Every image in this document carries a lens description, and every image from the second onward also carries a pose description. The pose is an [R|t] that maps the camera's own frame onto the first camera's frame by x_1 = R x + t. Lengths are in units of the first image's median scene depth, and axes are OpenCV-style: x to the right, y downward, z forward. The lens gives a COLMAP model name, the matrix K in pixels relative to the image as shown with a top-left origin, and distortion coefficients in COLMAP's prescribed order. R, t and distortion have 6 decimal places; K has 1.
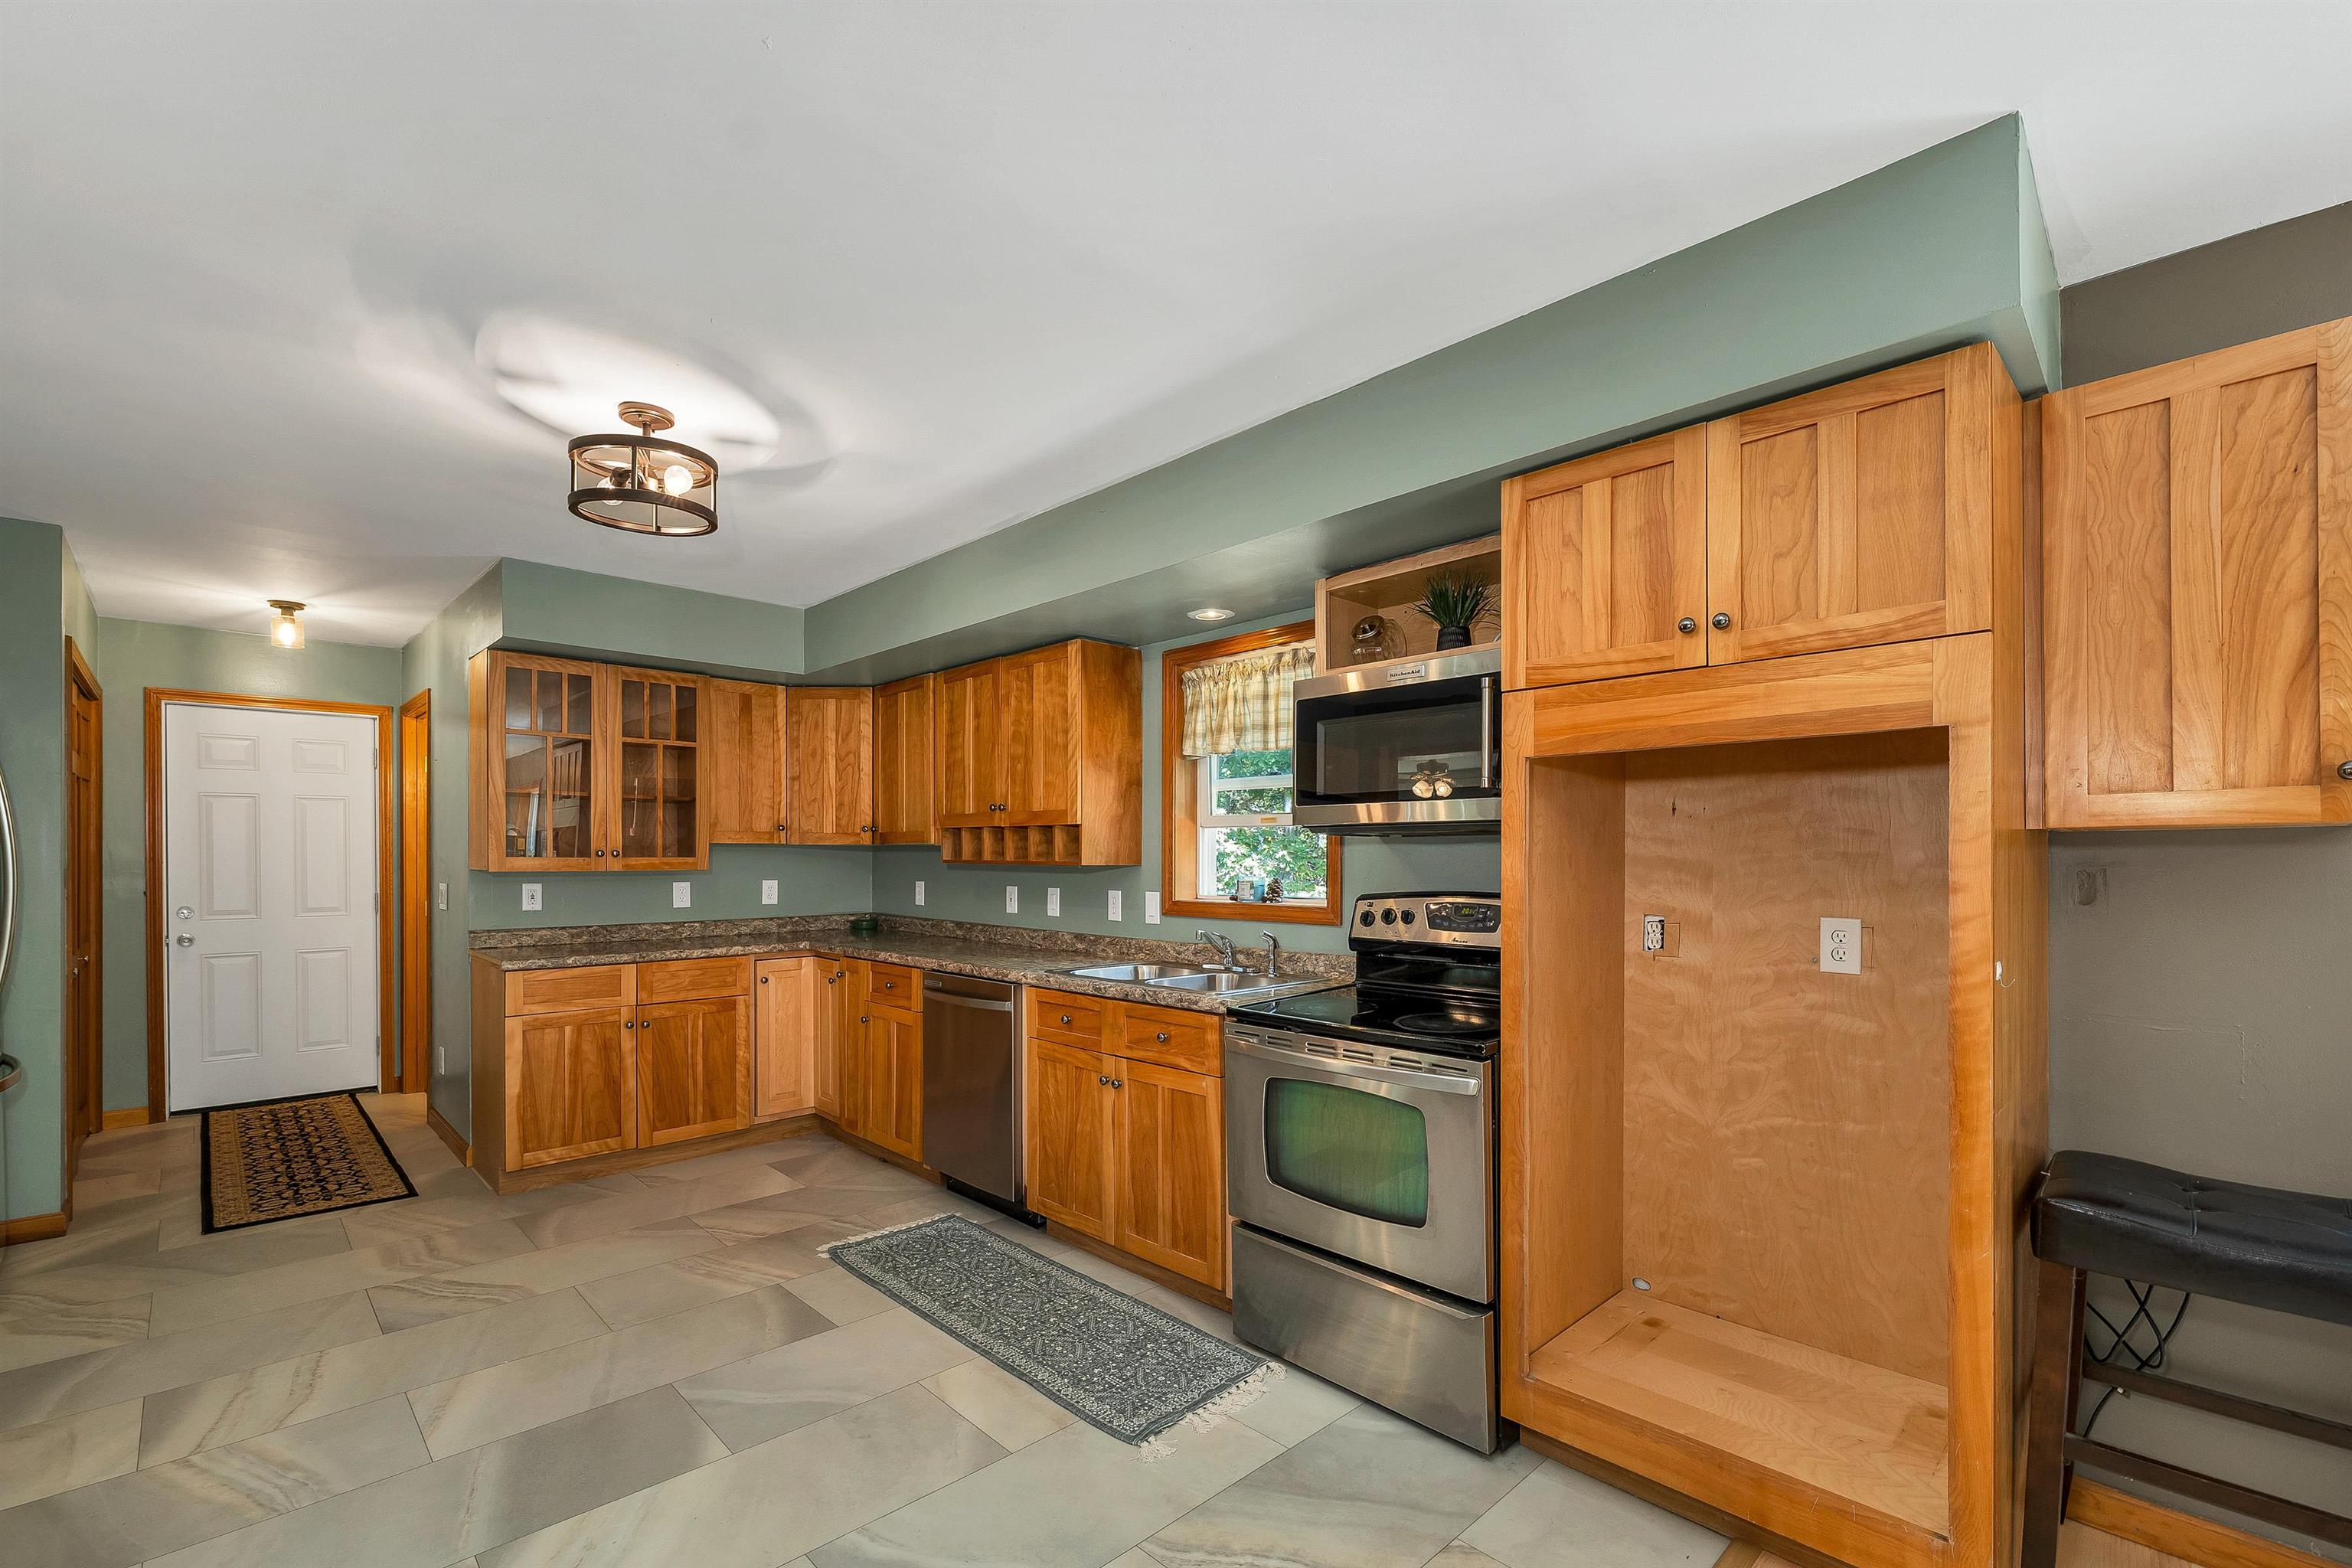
lens RADIAL K [[1002.0, 0, 1169.7], [0, 1002.0, 863.2], [0, 0, 1]] dist [0.000194, 0.001227]
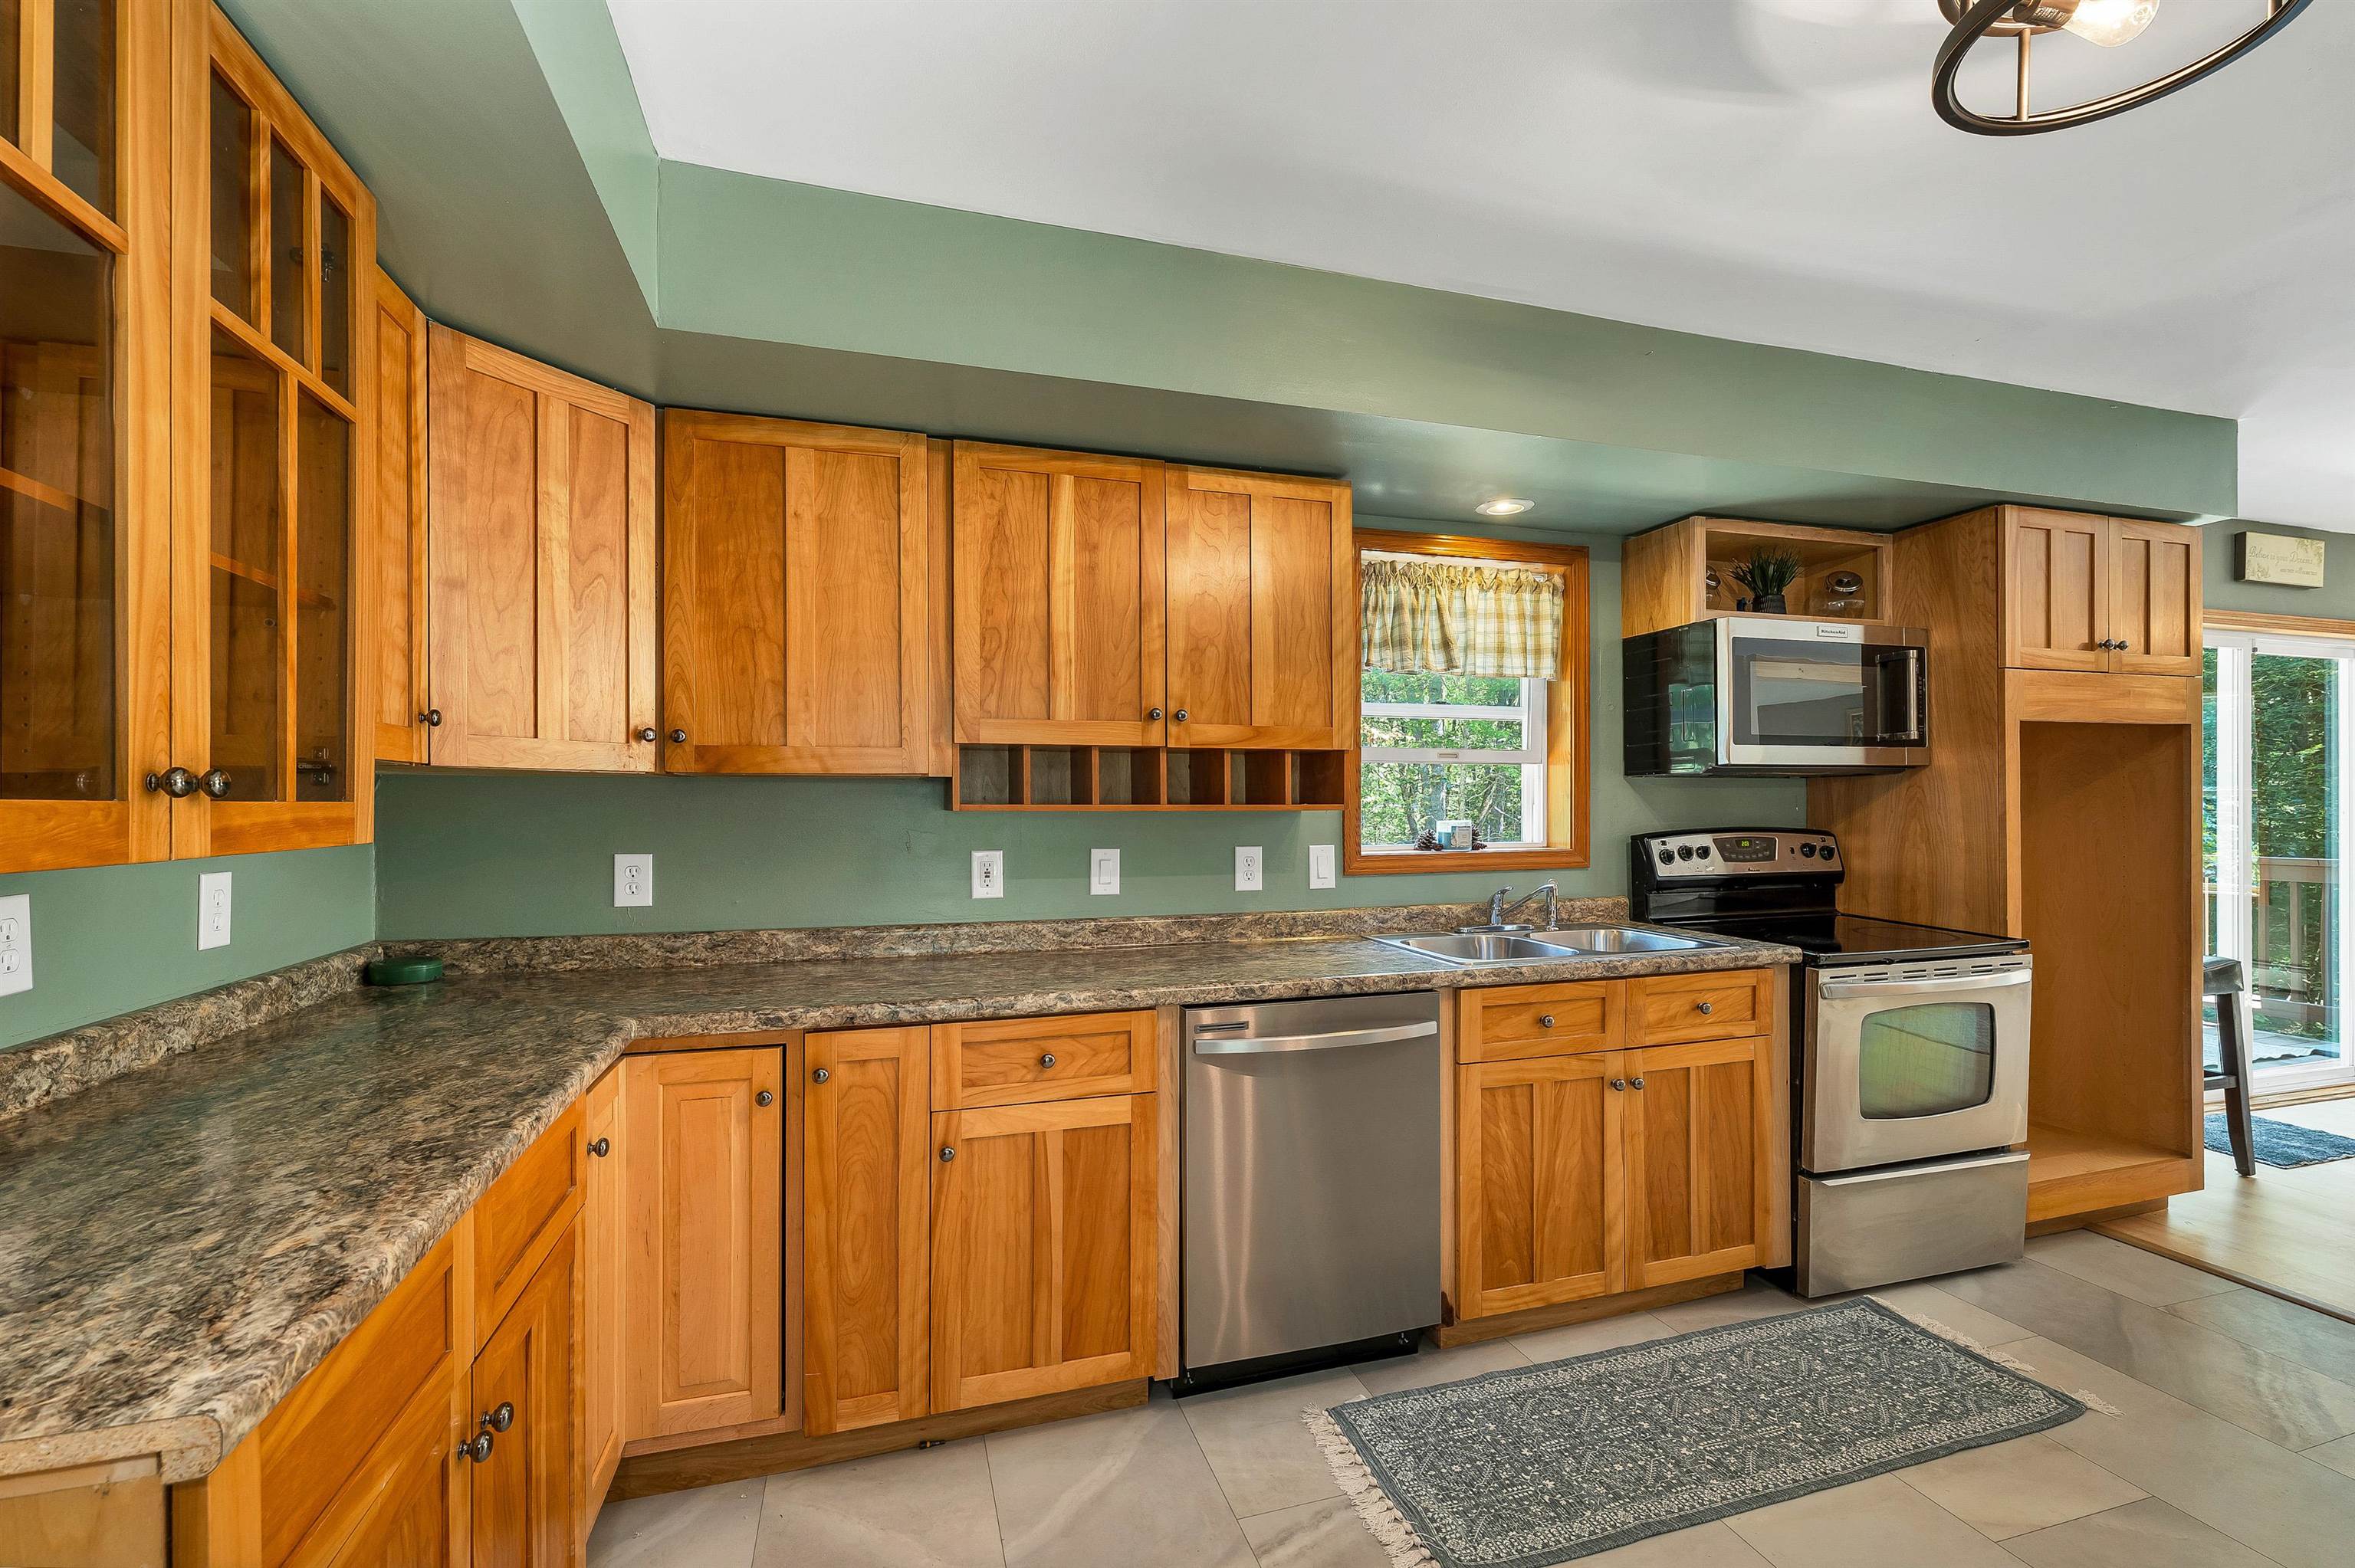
lens RADIAL K [[1003.1, 0, 1173.5], [0, 1003.1, 805.4], [0, 0, 1]] dist [0.000194, 0.001227]
pose [[0.454149, -0.007286, 0.890896, -0.681656], [0.010099, 0.999944, 0.003030, -0.003954], [-0.890869, 0.007621, 0.454197, 0.712539]]
